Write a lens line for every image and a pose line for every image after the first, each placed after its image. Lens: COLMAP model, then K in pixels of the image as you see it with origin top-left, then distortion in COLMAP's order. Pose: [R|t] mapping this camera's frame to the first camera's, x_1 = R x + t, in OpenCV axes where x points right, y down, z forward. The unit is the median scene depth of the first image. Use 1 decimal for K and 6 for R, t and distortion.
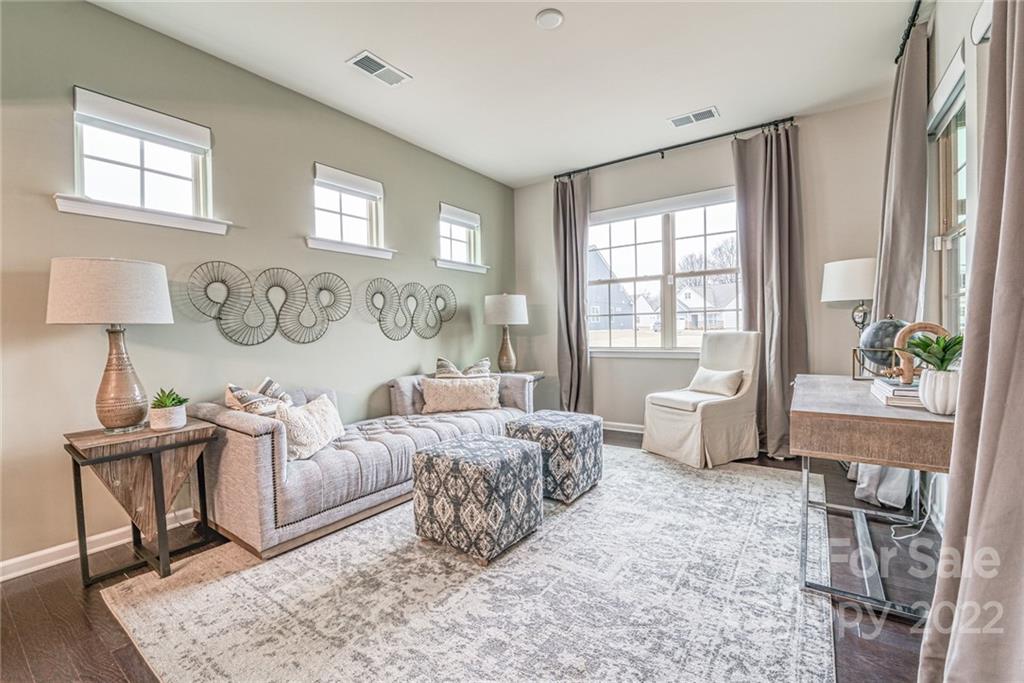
lens RADIAL K [[438.2, 0, 512.0], [0, 438.2, 341.5], [0, 0, 1]] dist [-0.013279, -0.000041]
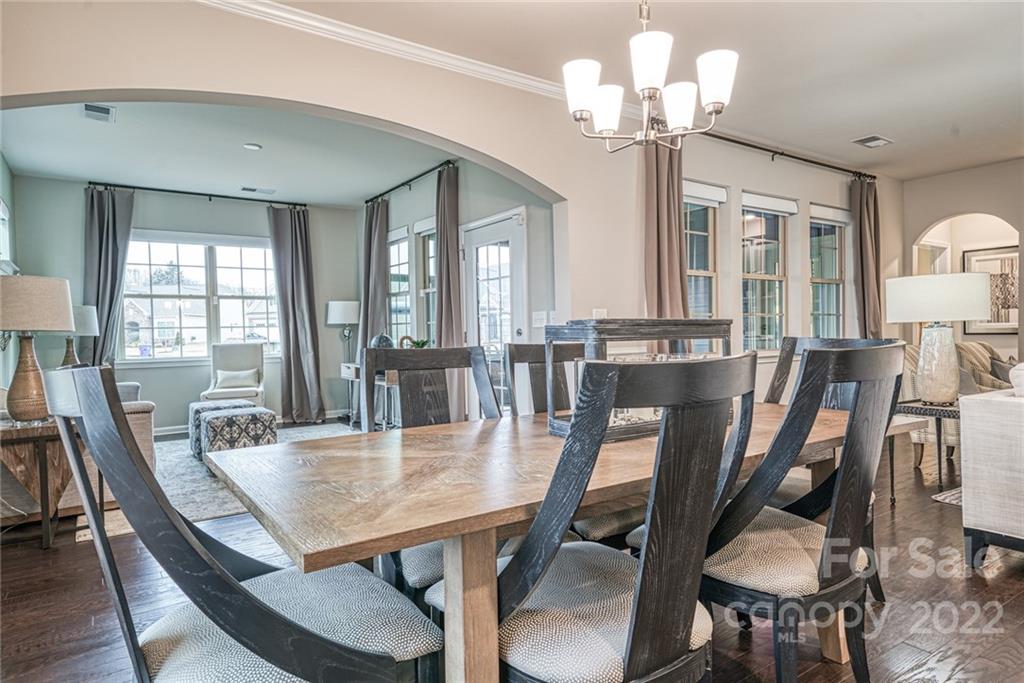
lens RADIAL K [[545.2, 0, 512.0], [0, 545.2, 341.5], [0, 0, 1]] dist [-0.002996, -0.000497]
pose [[0.357482, -0.001418, 0.933919, -0.776634], [0.037313, 0.999222, -0.012766, 0.023629], [-0.933175, 0.039411, 0.357256, -0.315209]]
